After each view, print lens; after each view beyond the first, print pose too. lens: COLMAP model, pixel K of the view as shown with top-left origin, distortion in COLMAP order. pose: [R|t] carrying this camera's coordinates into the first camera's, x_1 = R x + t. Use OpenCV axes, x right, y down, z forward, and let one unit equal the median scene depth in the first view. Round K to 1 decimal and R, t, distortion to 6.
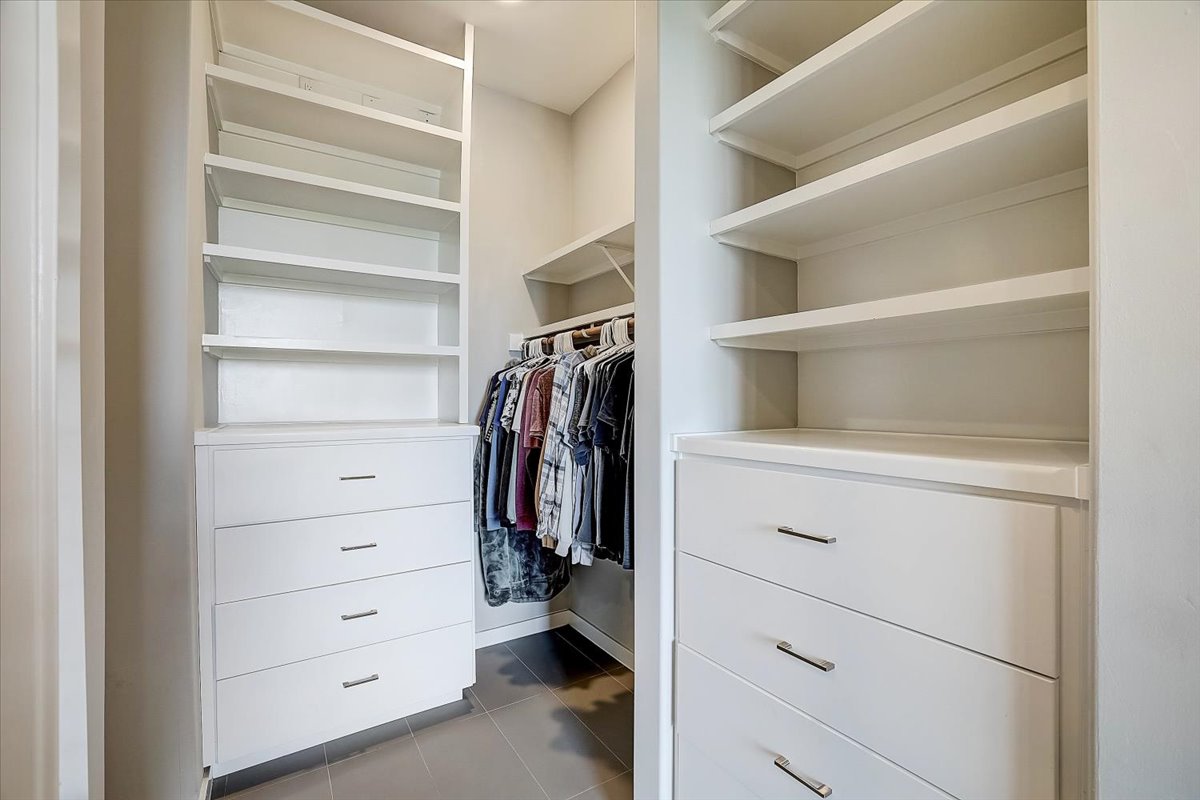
lens RADIAL K [[520.9, 0, 619.0], [0, 520.9, 402.3], [0, 0, 1]] dist [-0.054477, 0.025967]
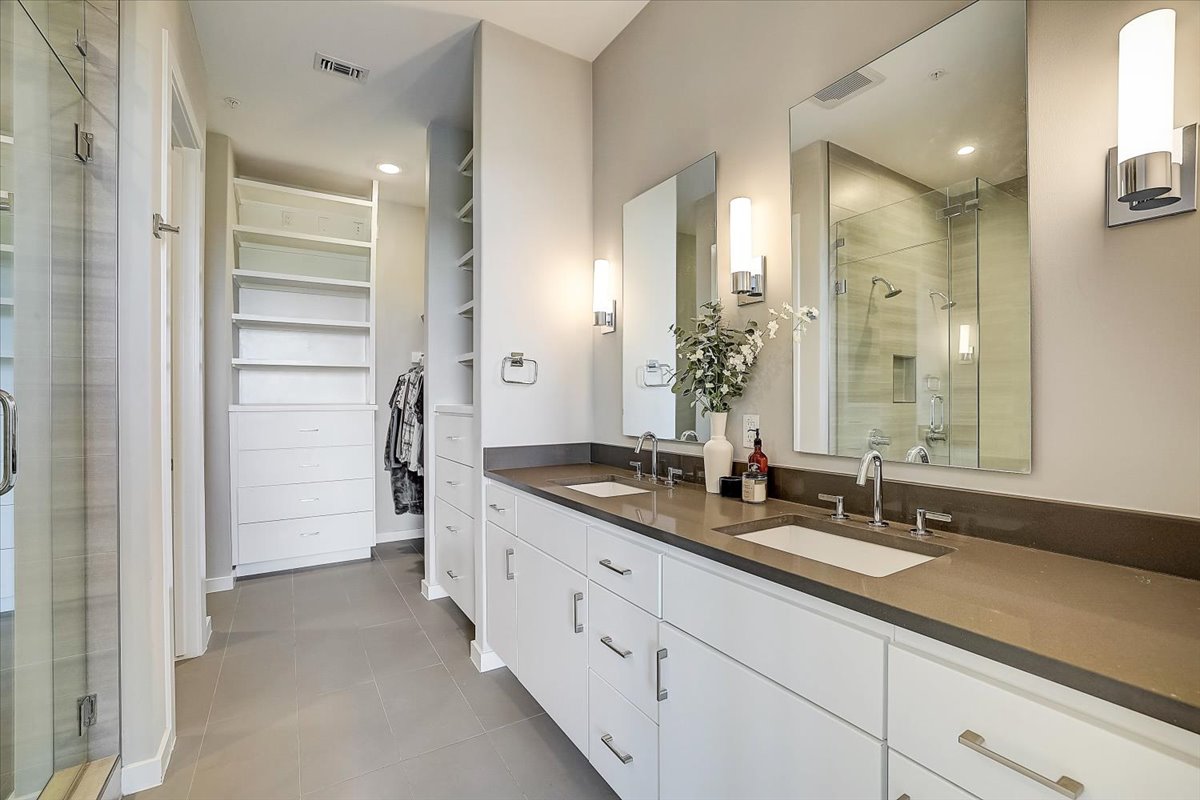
lens RADIAL K [[520.9, 0, 619.0], [0, 520.9, 402.3], [0, 0, 1]] dist [-0.054477, 0.025967]
pose [[0.999724, 0.000963, -0.023474, 0.658724], [-0.000936, 0.999999, 0.001162, 0.034301], [0.023475, -0.001139, 0.999724, -0.847200]]
